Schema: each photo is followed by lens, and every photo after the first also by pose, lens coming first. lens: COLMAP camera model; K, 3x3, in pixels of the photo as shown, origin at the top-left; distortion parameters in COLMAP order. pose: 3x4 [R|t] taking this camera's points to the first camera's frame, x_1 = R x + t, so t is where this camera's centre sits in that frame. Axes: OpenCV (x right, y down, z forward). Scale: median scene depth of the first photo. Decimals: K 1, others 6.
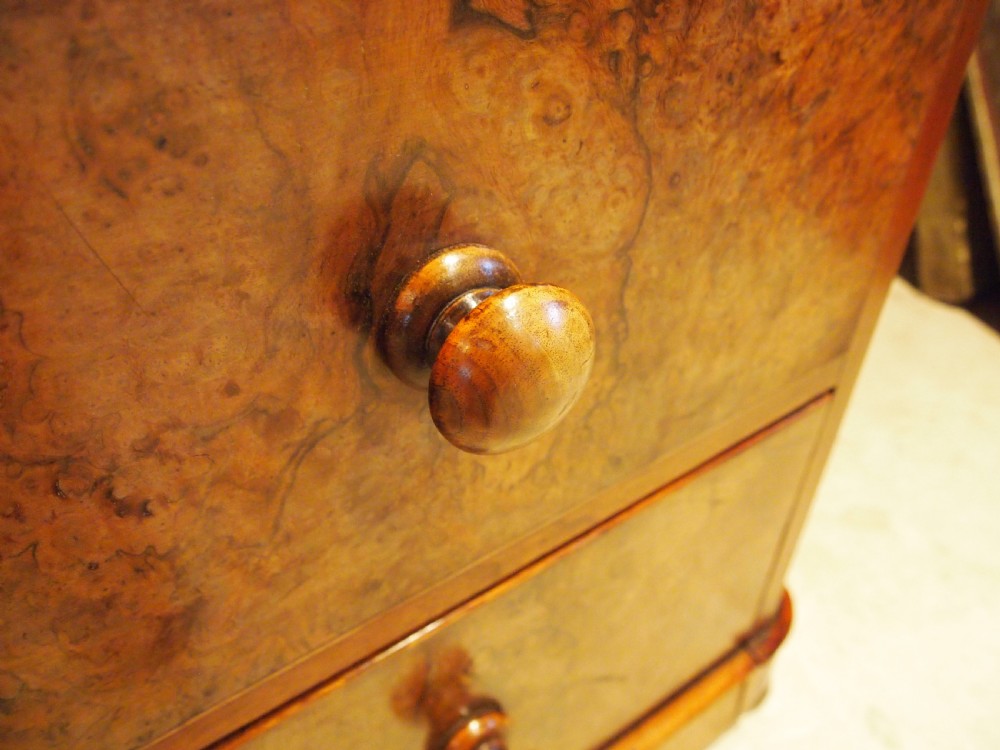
lens RADIAL K [[771.2, 0, 499.2], [0, 771.2, 381.1], [0, 0, 1]] dist [-0.038618, -0.010968]
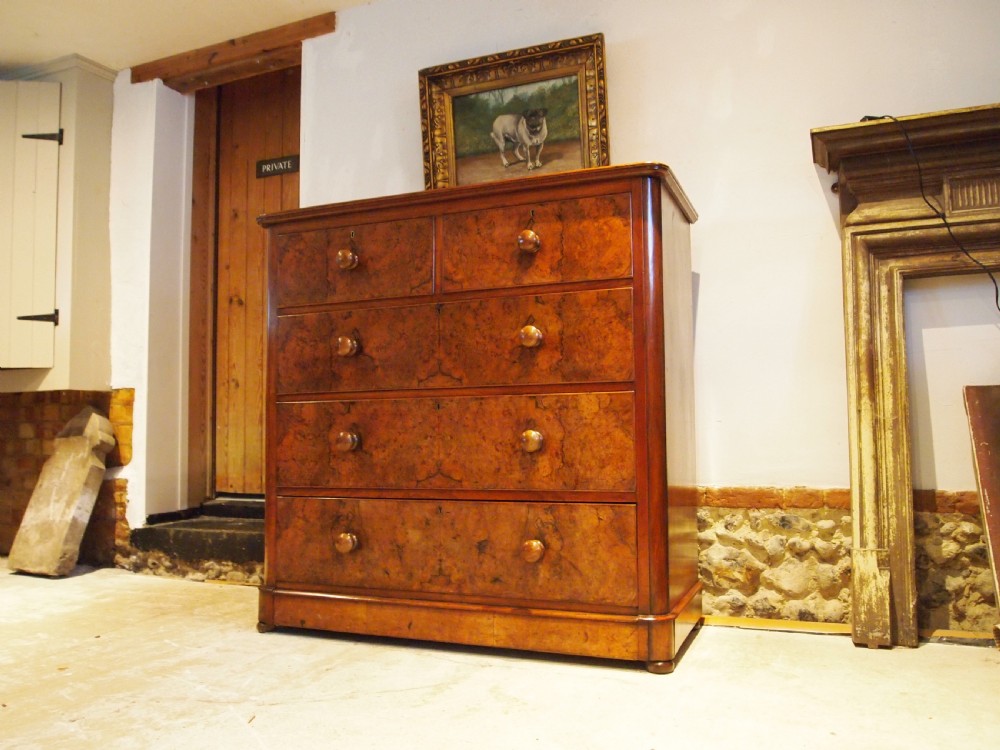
lens RADIAL K [[793.2, 0, 504.2], [0, 793.2, 383.0], [0, 0, 1]] dist [-0.042063, 0.000066]
pose [[0.553236, -0.049504, -0.831552, 6.085160], [-0.510765, 0.768416, -0.385560, 2.555896], [0.658065, 0.638033, 0.399831, -2.664995]]
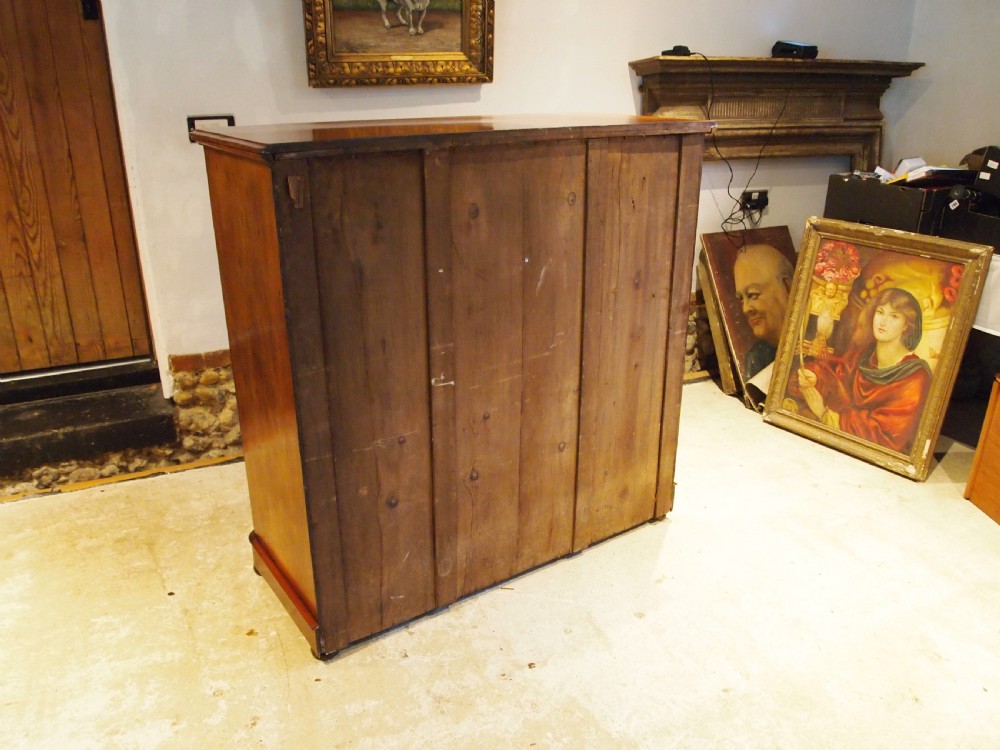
lens RADIAL K [[793.2, 0, 498.0], [0, 793.2, 379.3], [0, 0, 1]] dist [-0.042063, 0.000066]
pose [[0.984891, 0.066086, -0.160071, 0.986520], [-0.110436, 0.951665, -0.286596, 3.503632], [0.133394, 0.299943, 0.944585, -8.425382]]
